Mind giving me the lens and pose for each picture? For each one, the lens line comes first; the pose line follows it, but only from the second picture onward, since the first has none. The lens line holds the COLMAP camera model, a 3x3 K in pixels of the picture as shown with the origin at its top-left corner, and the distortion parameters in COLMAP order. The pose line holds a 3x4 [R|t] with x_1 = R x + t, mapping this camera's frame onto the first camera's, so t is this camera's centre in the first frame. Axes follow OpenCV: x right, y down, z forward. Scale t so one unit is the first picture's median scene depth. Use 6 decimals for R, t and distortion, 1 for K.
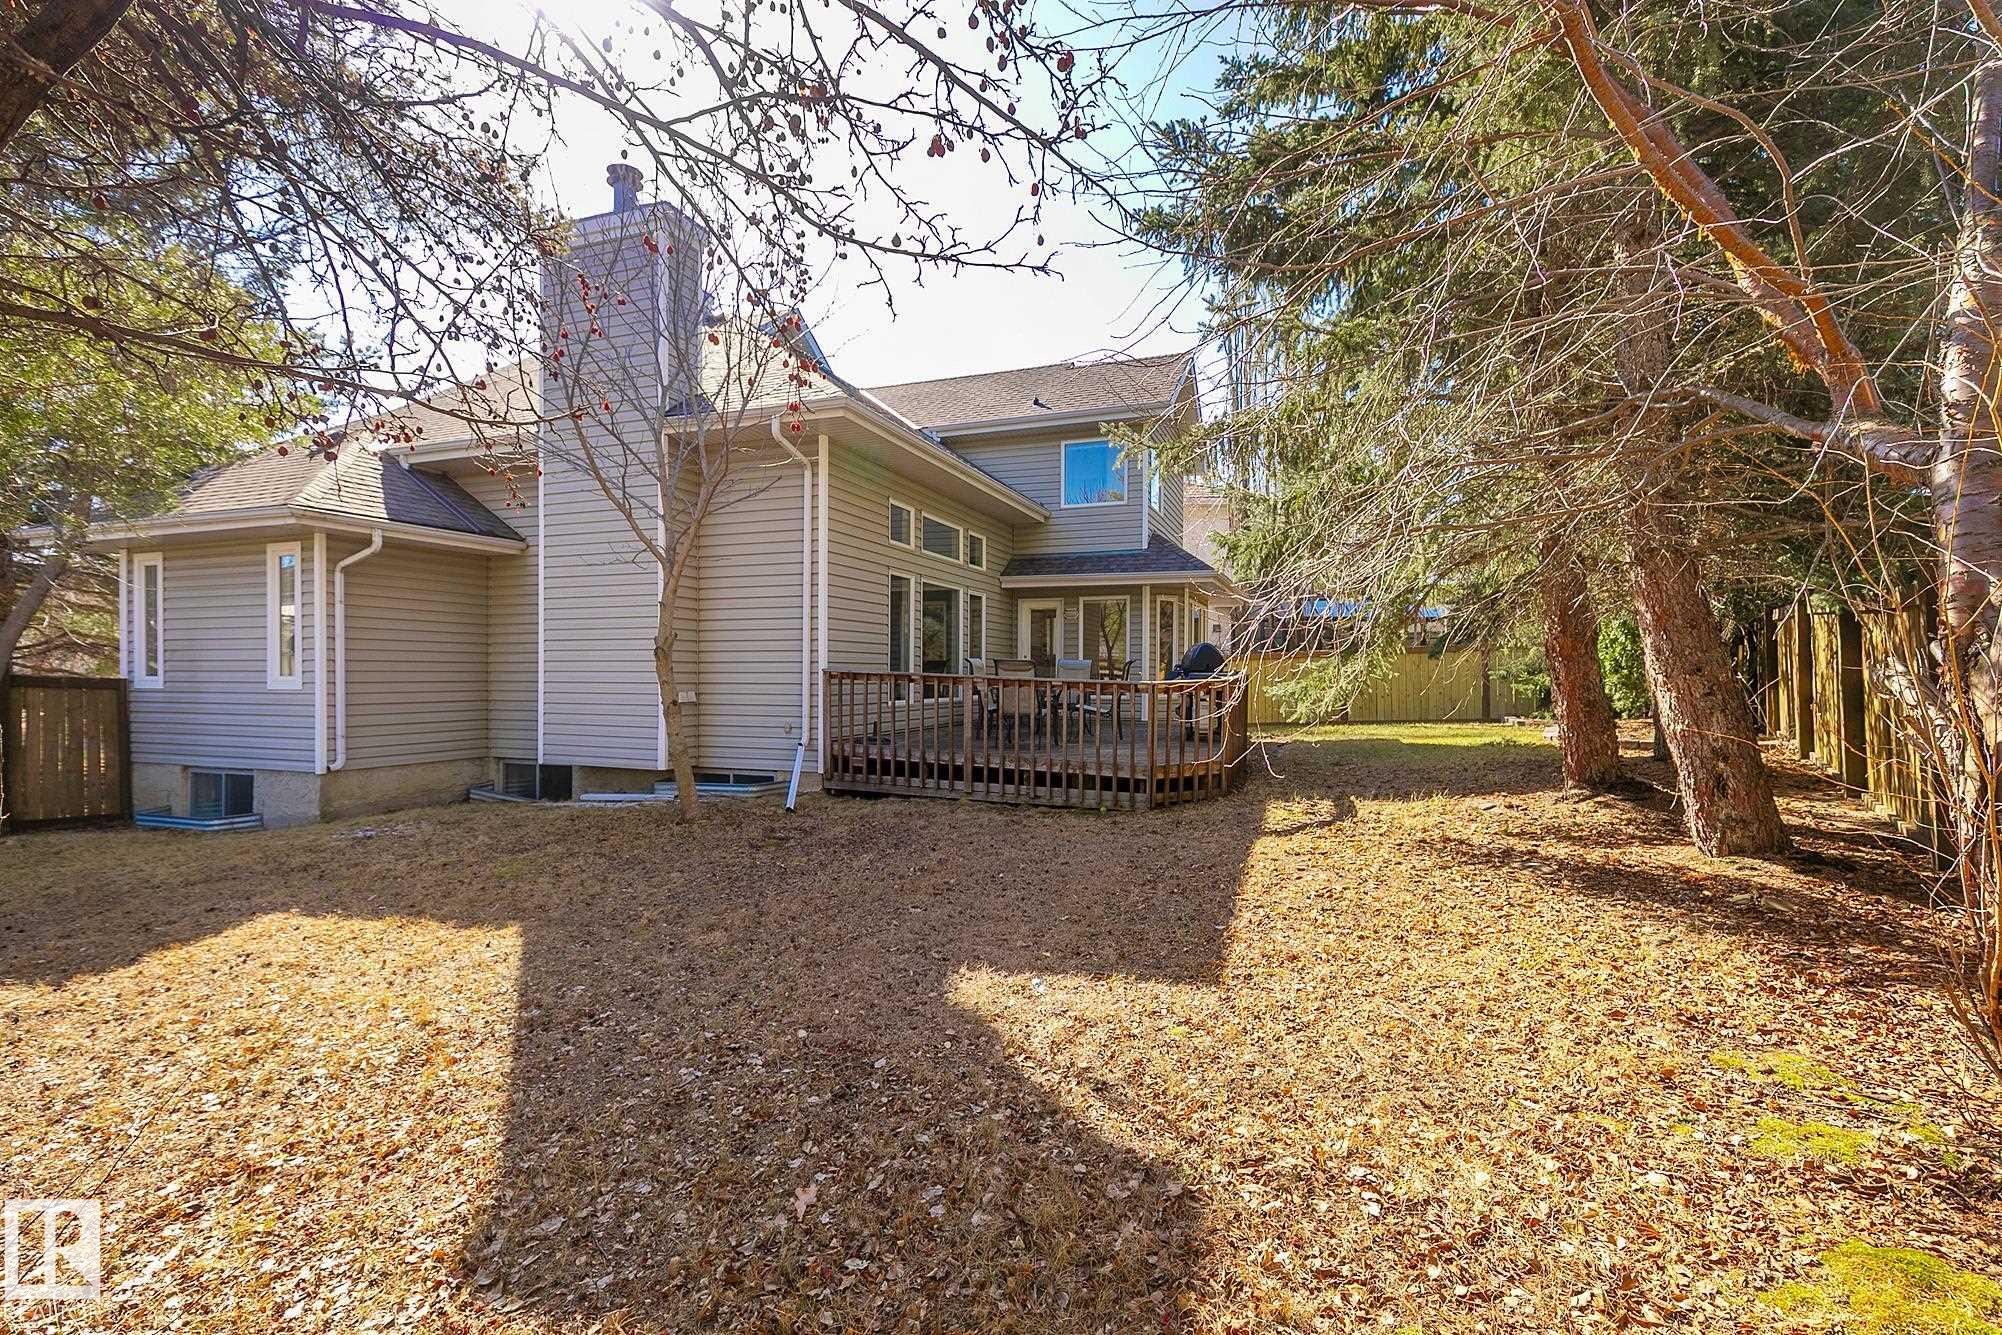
lens RADIAL K [[883.2, 0, 1001.0], [0, 883.2, 667.5], [0, 0, 1]] dist [0.003672, -0.000107]
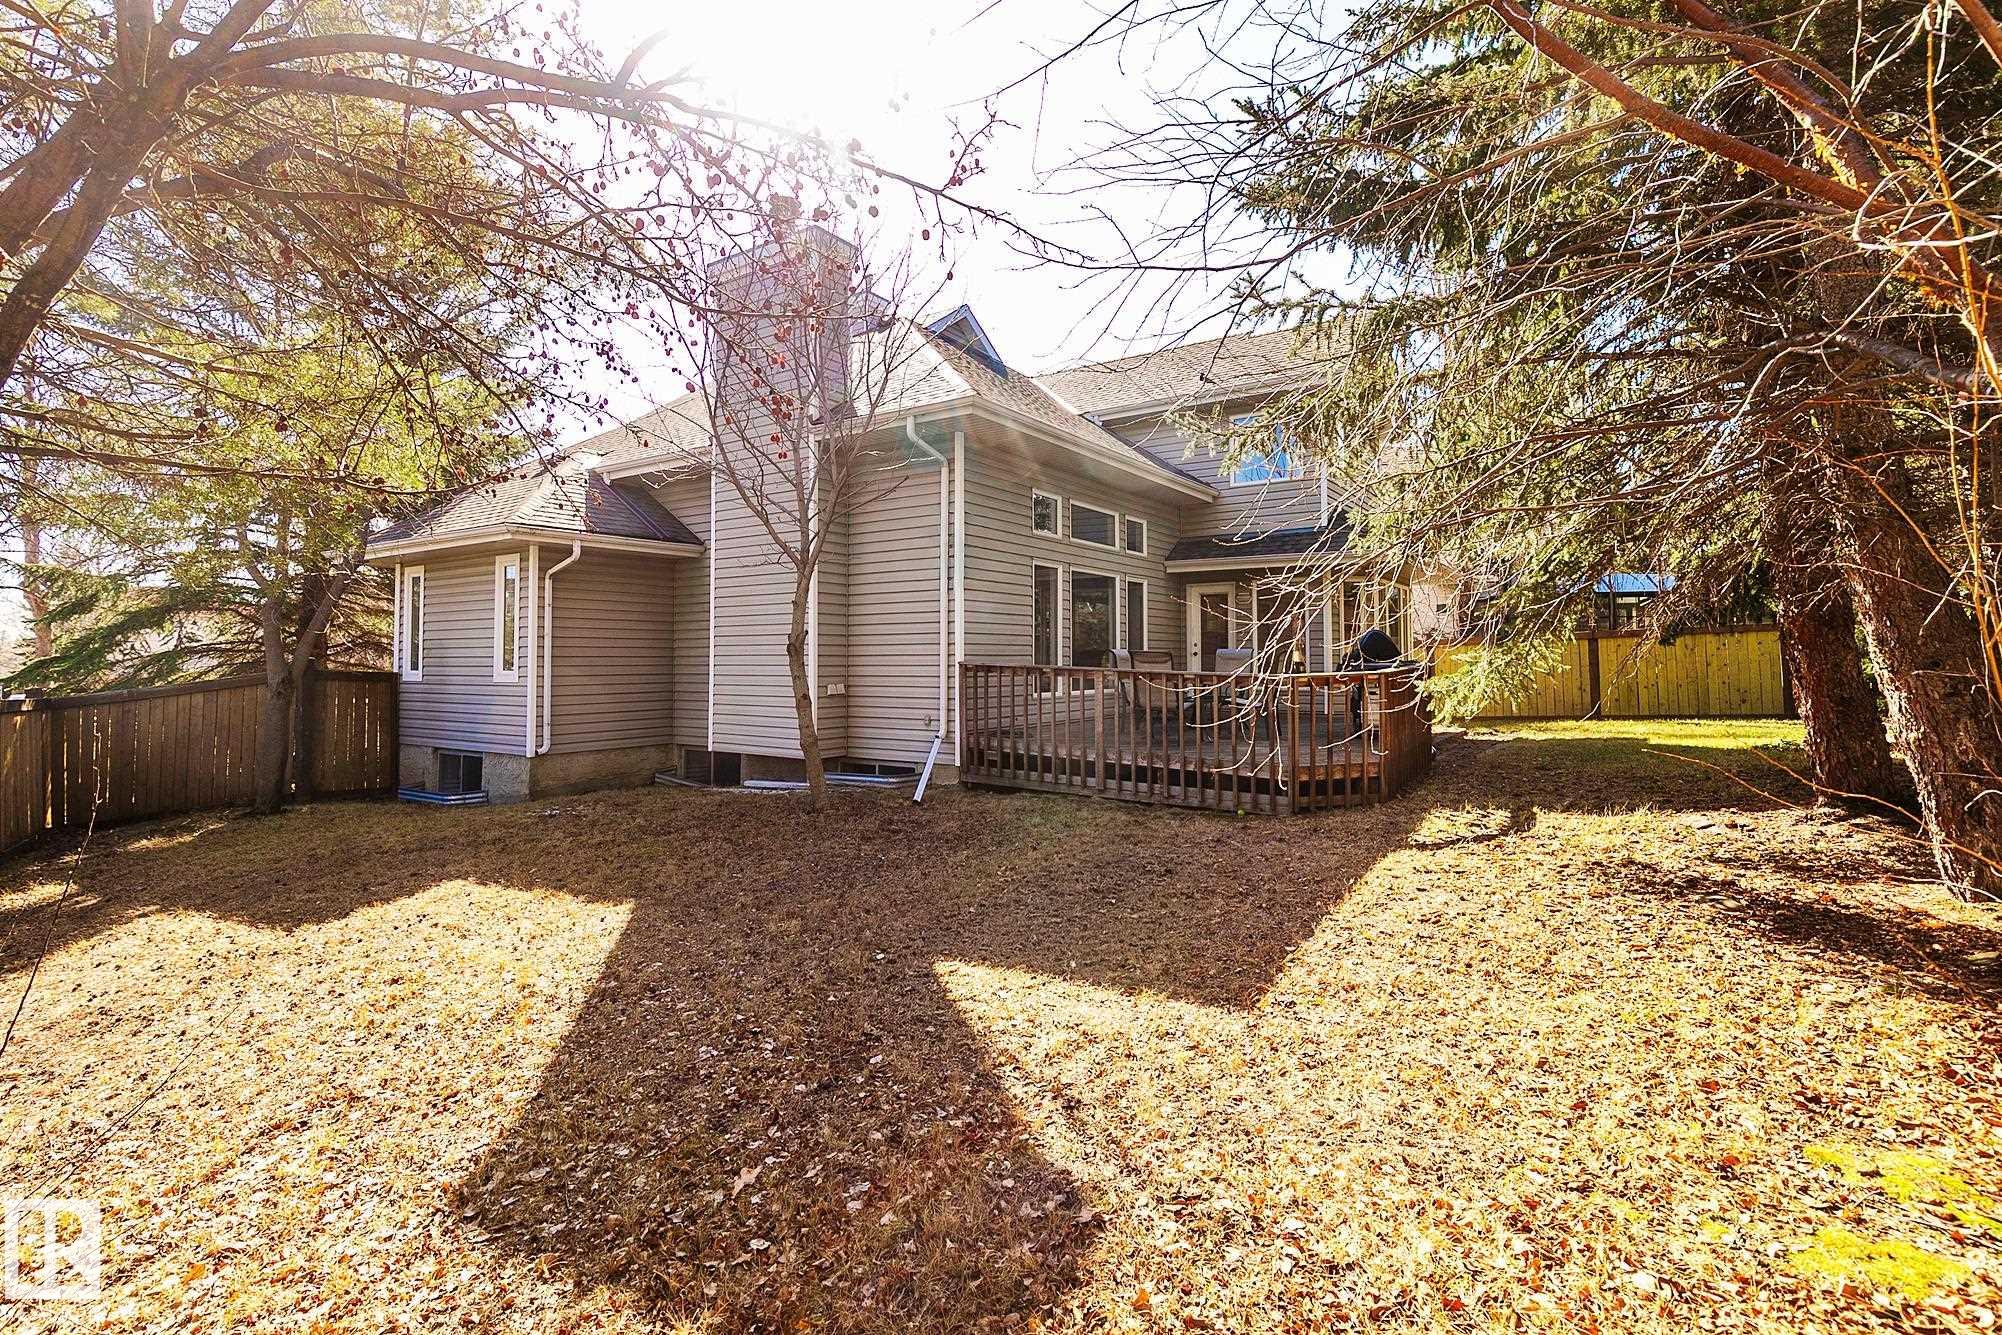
lens RADIAL K [[921.2, 0, 1001.8], [0, 921.2, 608.6], [0, 0, 1]] dist [0.003962, -0.000346]
pose [[0.971764, -0.018537, -0.235225, 0.167120], [0.007349, 0.998803, -0.048350, -0.013985], [0.235840, 0.045256, 0.970738, -0.018229]]
